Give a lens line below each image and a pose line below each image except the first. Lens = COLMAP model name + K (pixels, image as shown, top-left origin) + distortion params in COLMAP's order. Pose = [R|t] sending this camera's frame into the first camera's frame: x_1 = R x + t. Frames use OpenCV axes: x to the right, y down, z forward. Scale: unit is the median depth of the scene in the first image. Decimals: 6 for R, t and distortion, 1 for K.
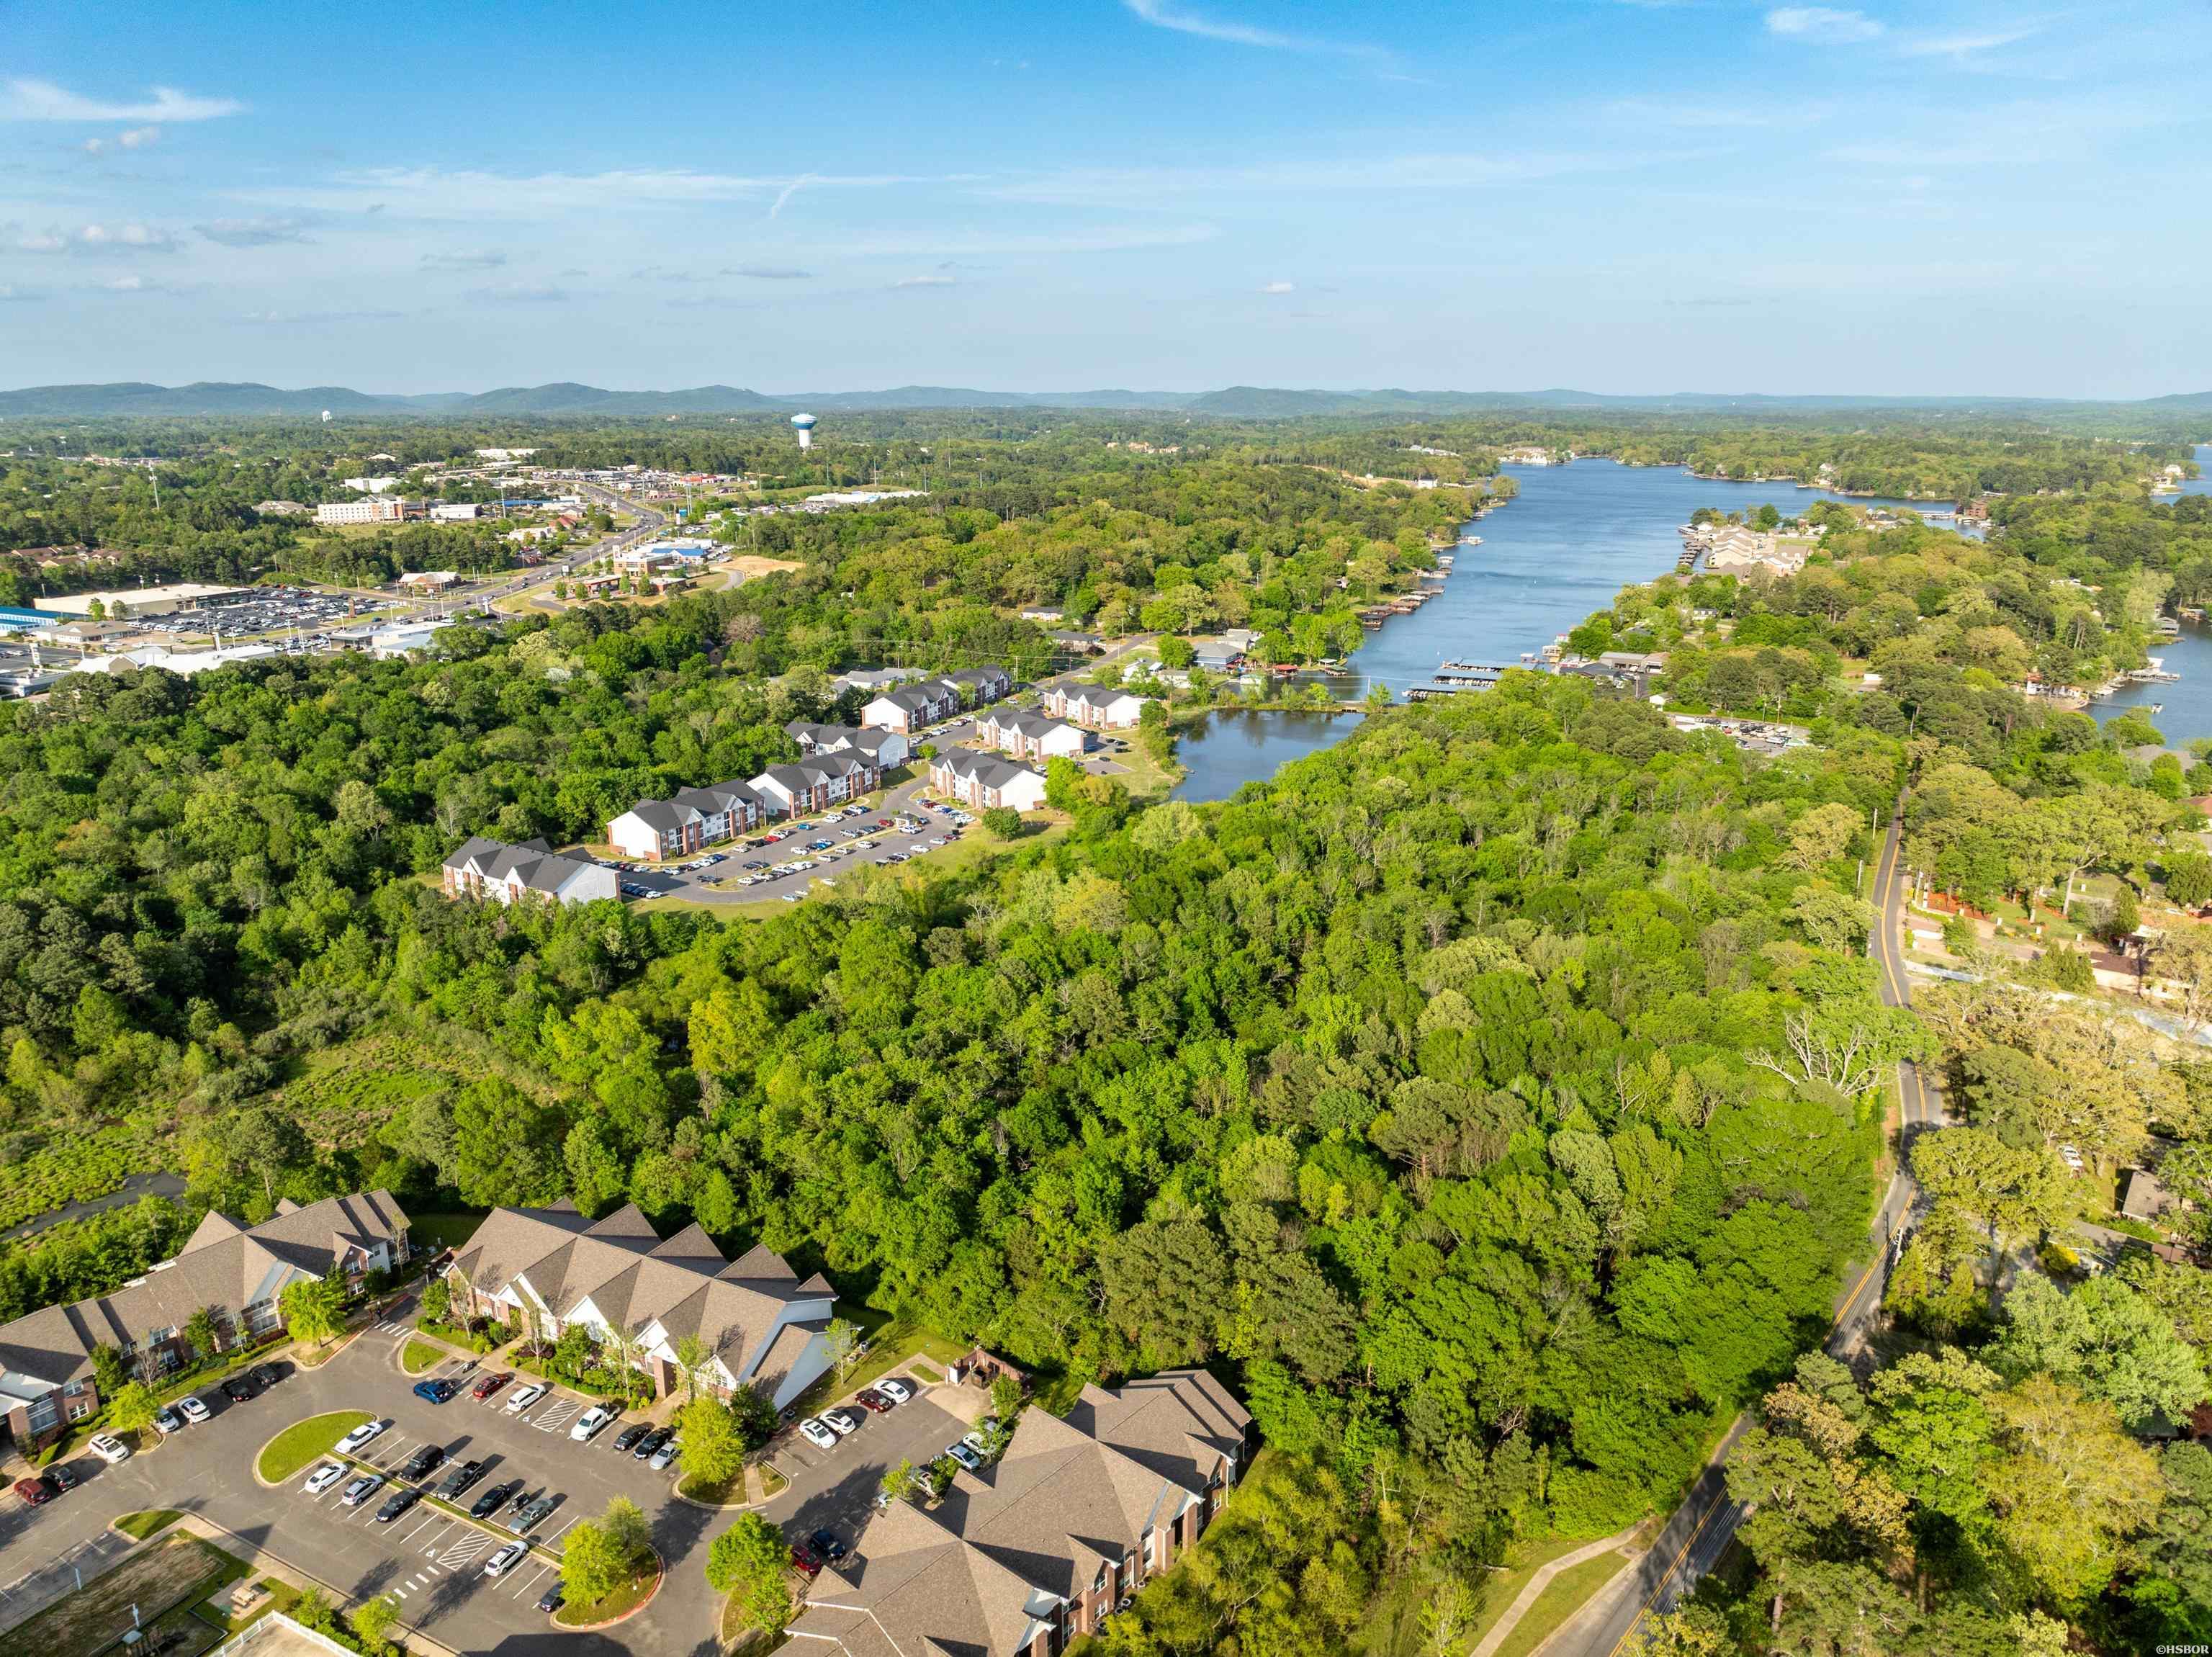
lens RADIAL K [[1550.5, 0, 1107.4], [0, 1550.5, 817.7], [0, 0, 1]] dist [-0.018514, 0.007187]
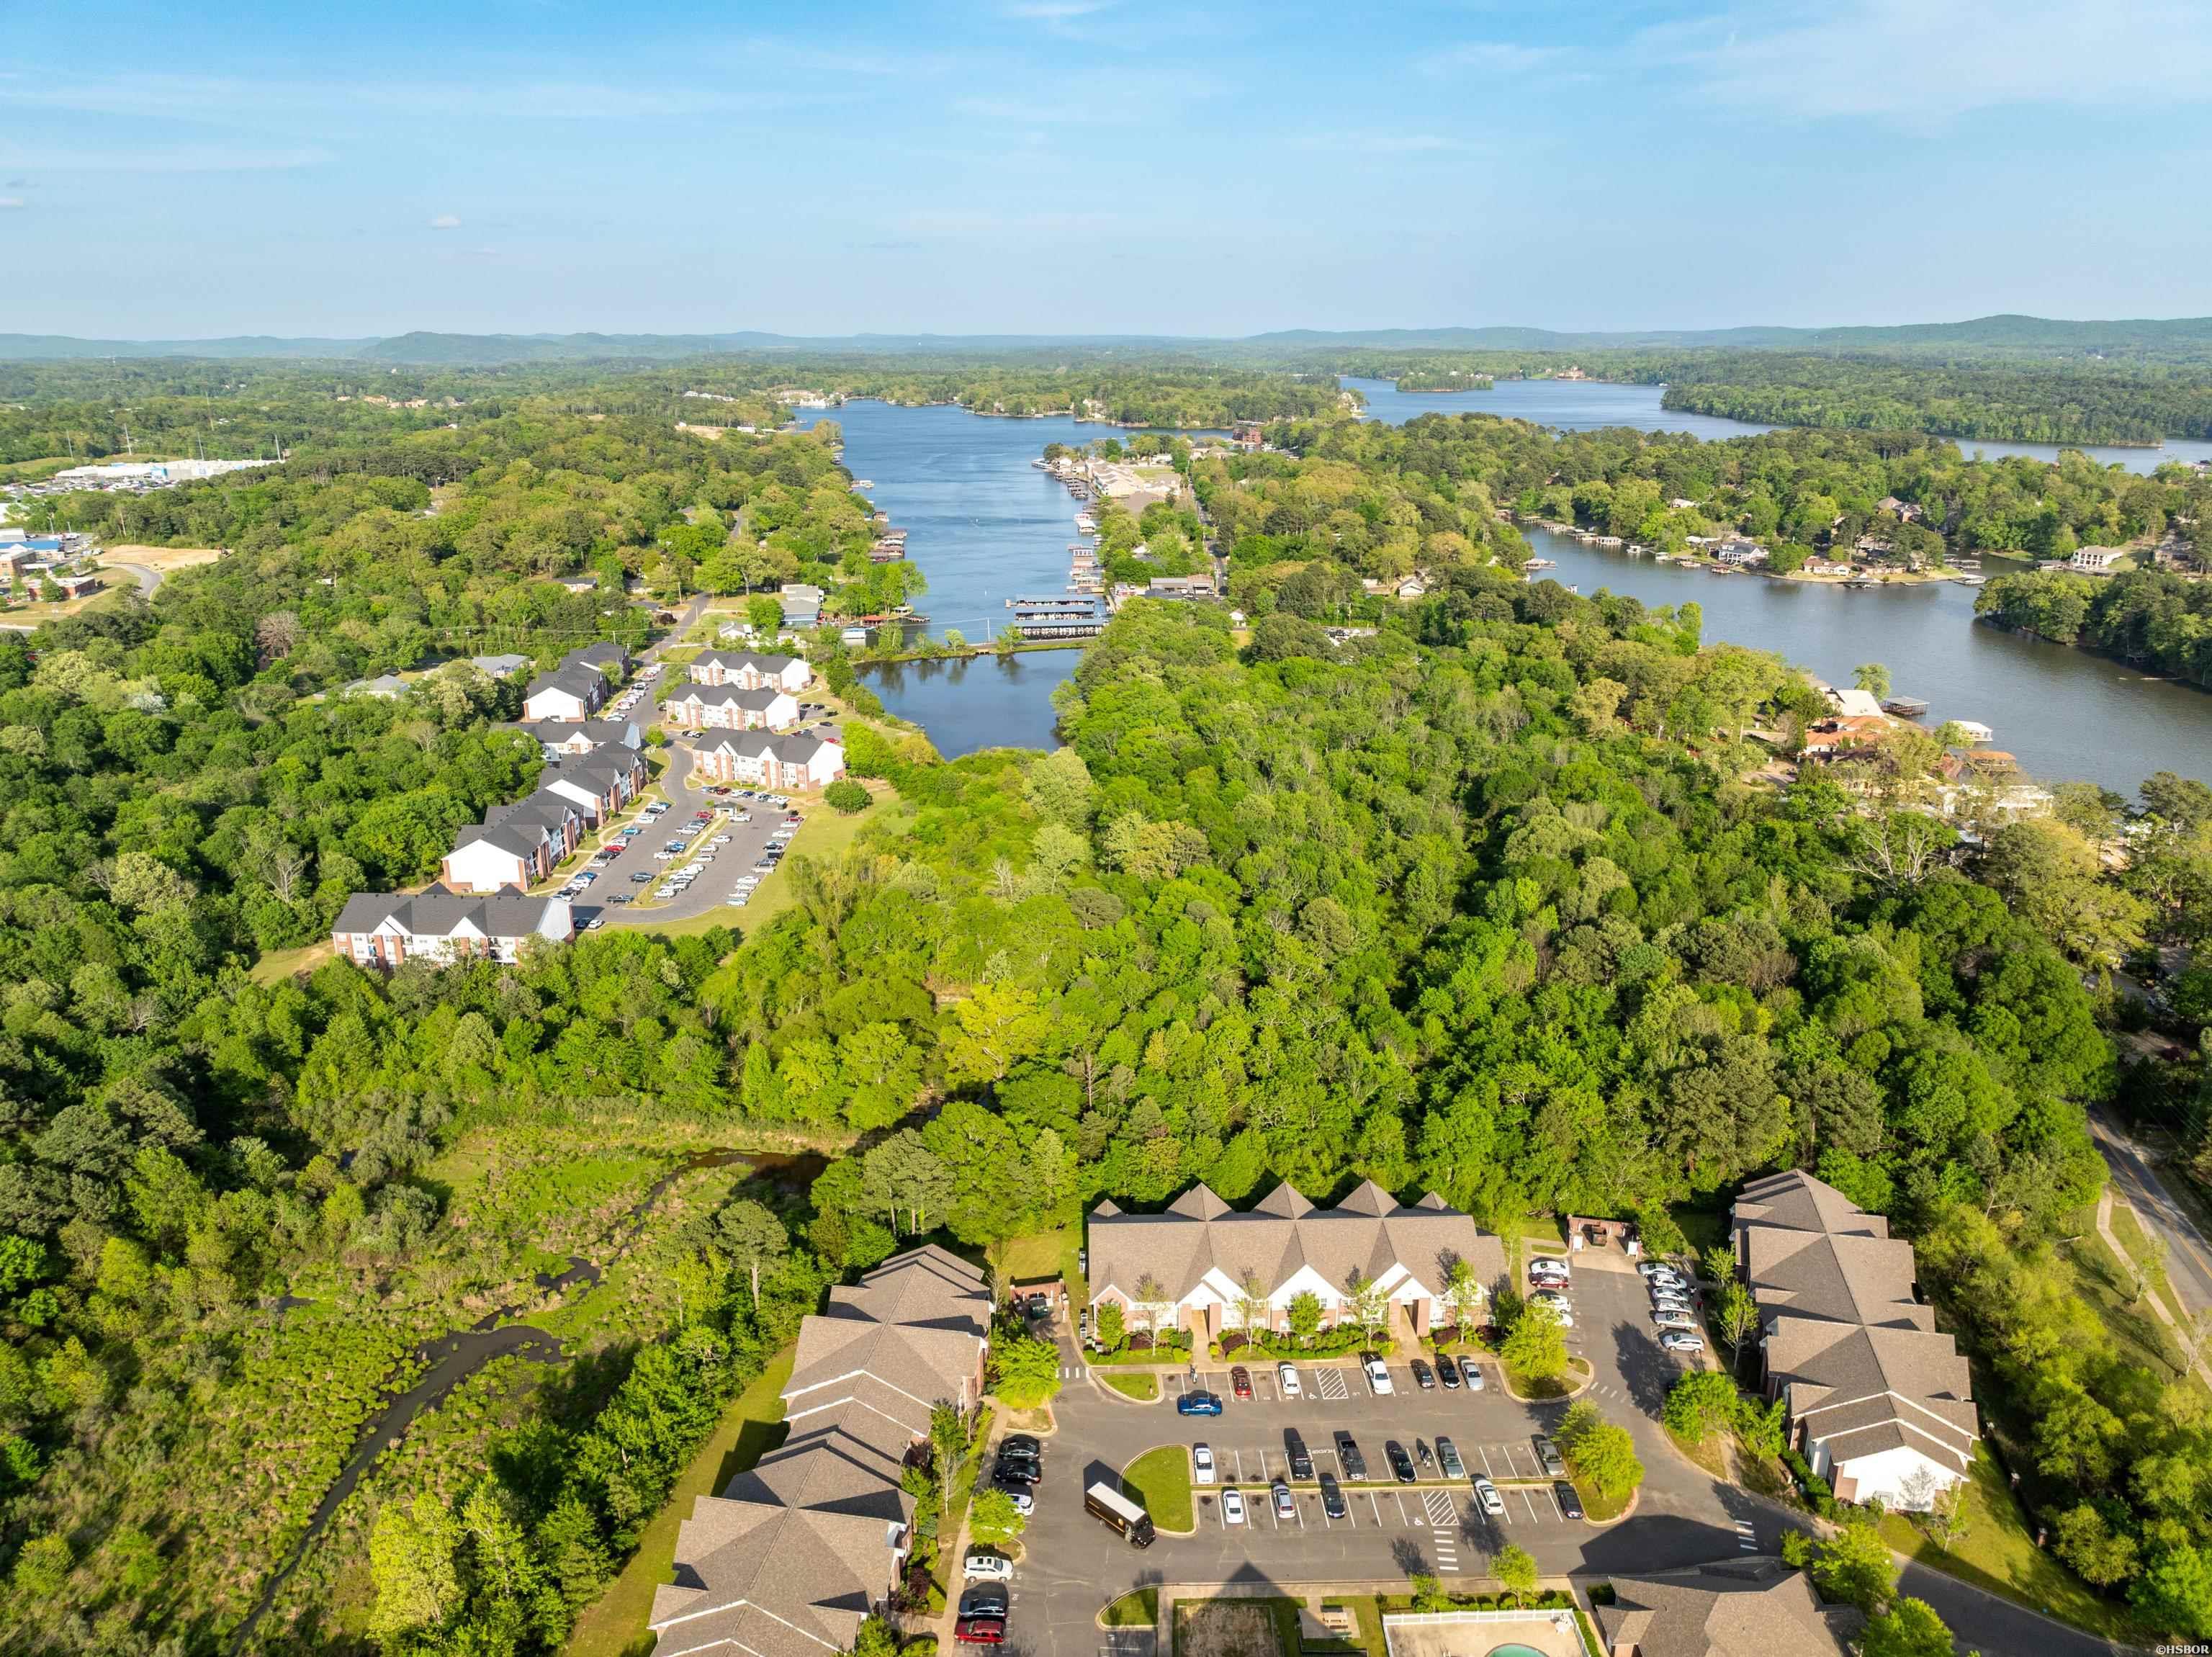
lens RADIAL K [[1550.5, 0, 1108.8], [0, 1550.5, 840.3], [0, 0, 1]] dist [-0.018514, 0.007187]
pose [[0.875853, -0.152943, 0.457700, -0.125694], [0.130975, 0.988187, 0.079573, -0.008281], [-0.464464, -0.009747, 0.885539, 0.025924]]
